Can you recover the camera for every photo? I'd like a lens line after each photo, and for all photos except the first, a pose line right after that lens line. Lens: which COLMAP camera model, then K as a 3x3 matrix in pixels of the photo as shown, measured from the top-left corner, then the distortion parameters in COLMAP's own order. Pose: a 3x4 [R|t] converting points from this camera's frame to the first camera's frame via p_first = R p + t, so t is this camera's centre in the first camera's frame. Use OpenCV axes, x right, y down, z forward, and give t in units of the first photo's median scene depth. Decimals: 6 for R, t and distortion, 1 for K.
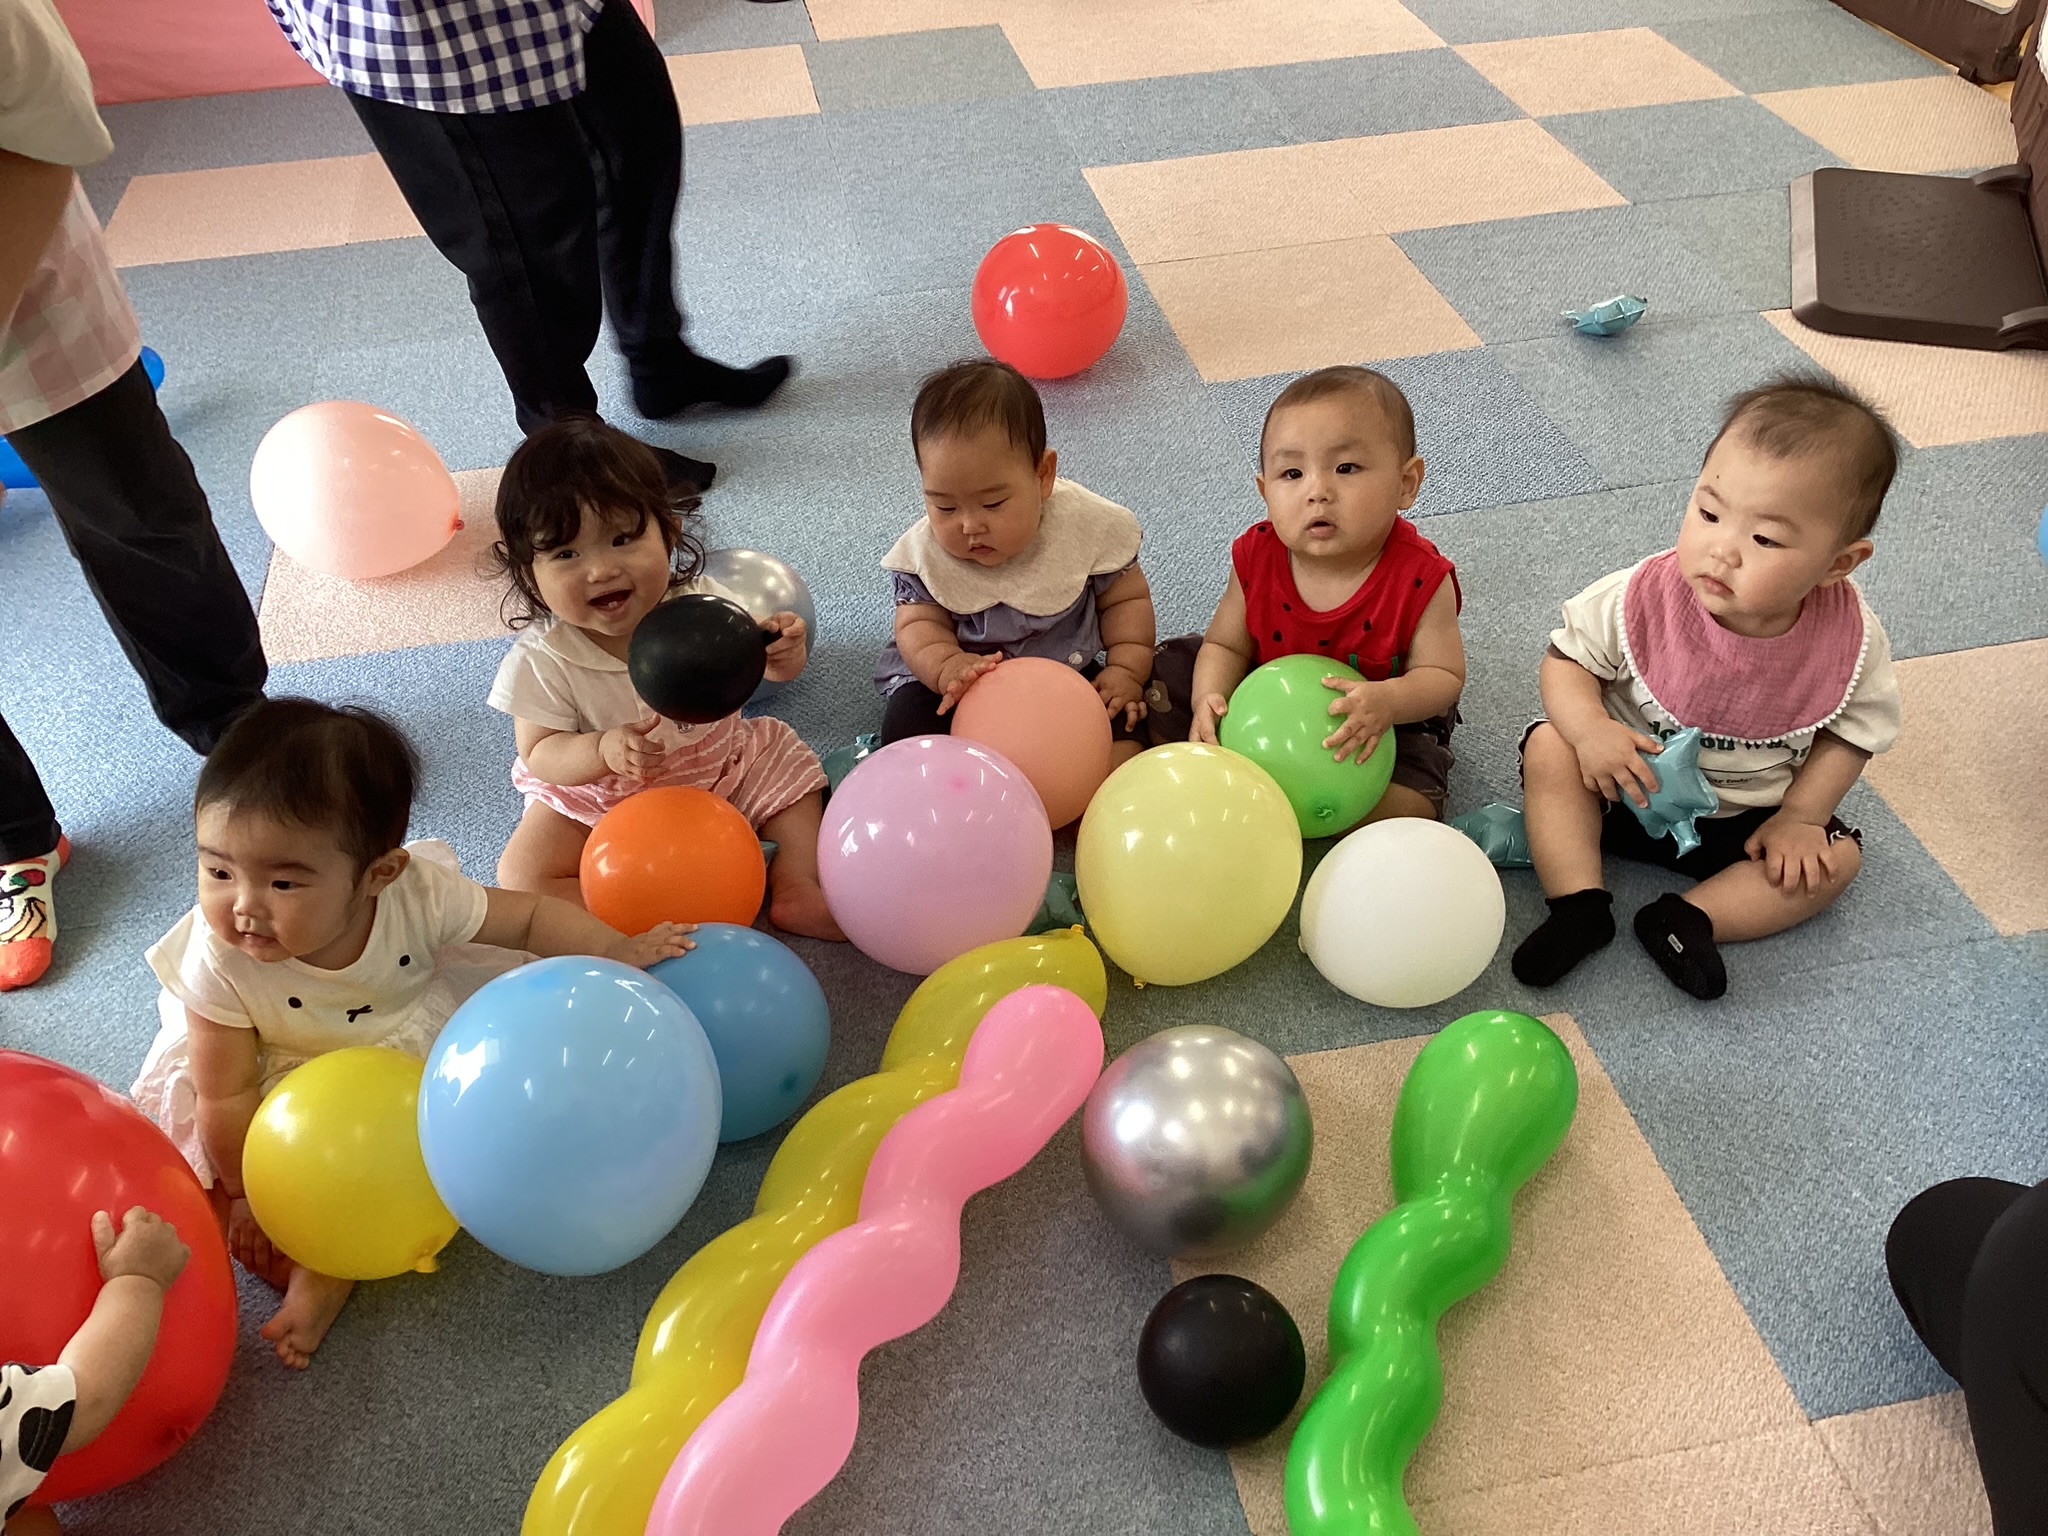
lens RADIAL K [[1815.1, 0, 1024.0], [0, 1815.1, 768.0], [0, 0, 1]] dist [0.080914, -0.137788]
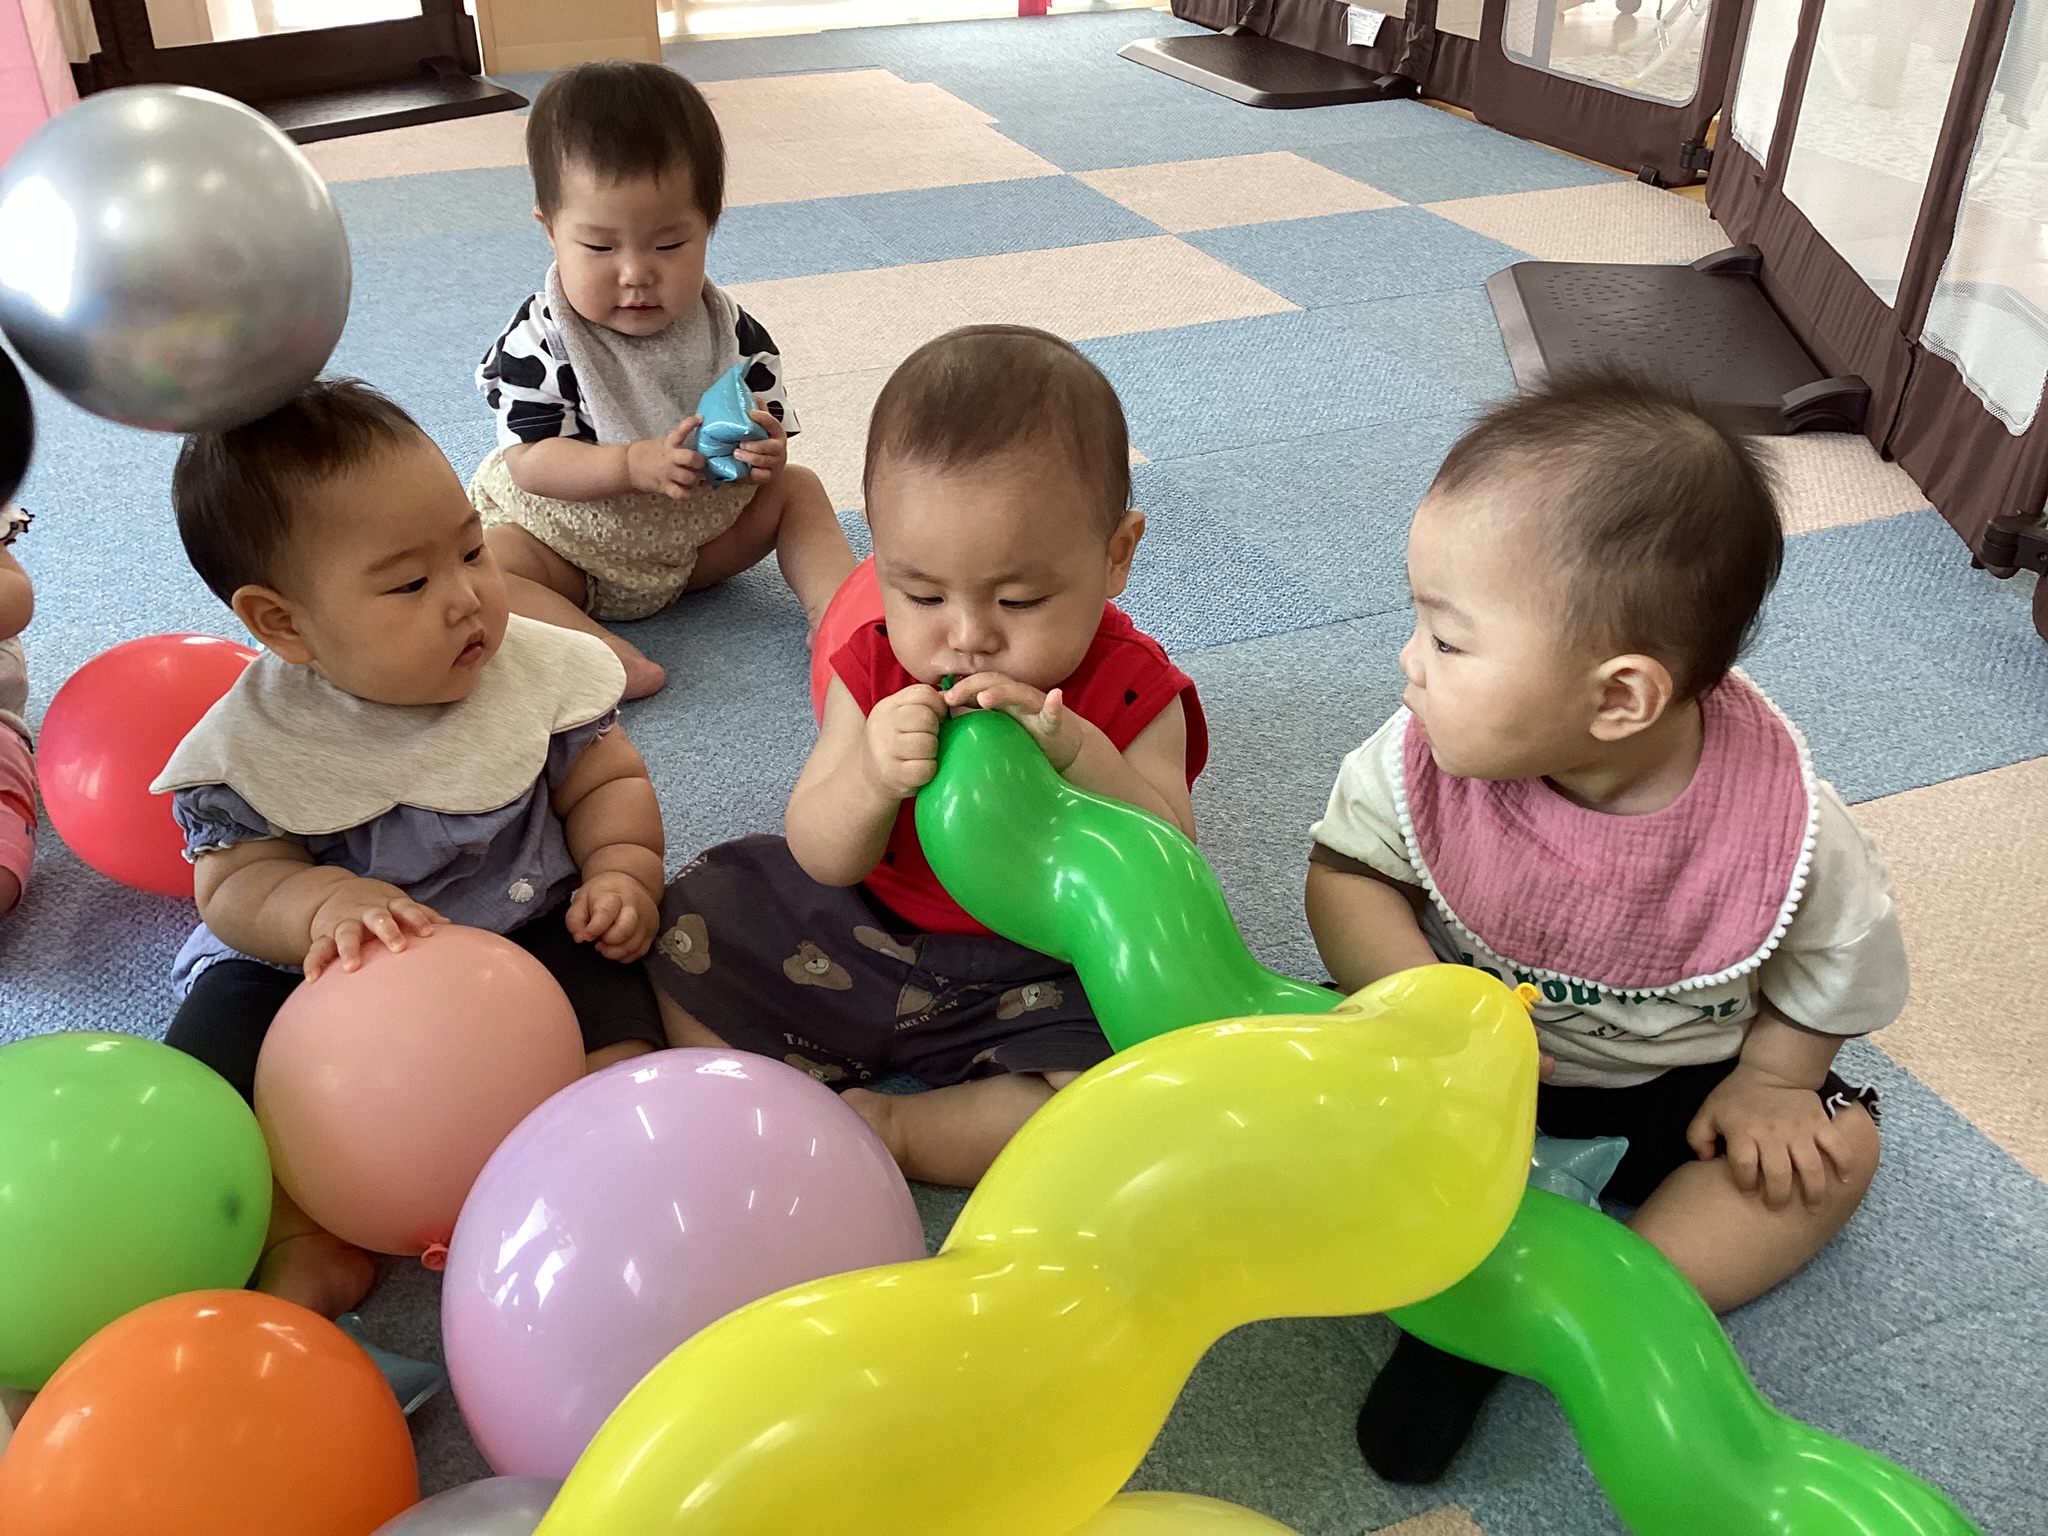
lens RADIAL K [[1815.1, 0, 1024.0], [0, 1815.1, 768.0], [0, 0, 1]] dist [0.080914, -0.137788]
pose [[0.982351, -0.066790, 0.174717, 0.051452], [0.091932, 0.985872, -0.140014, -0.005661], [-0.162897, 0.153605, 0.974613, 0.249409]]
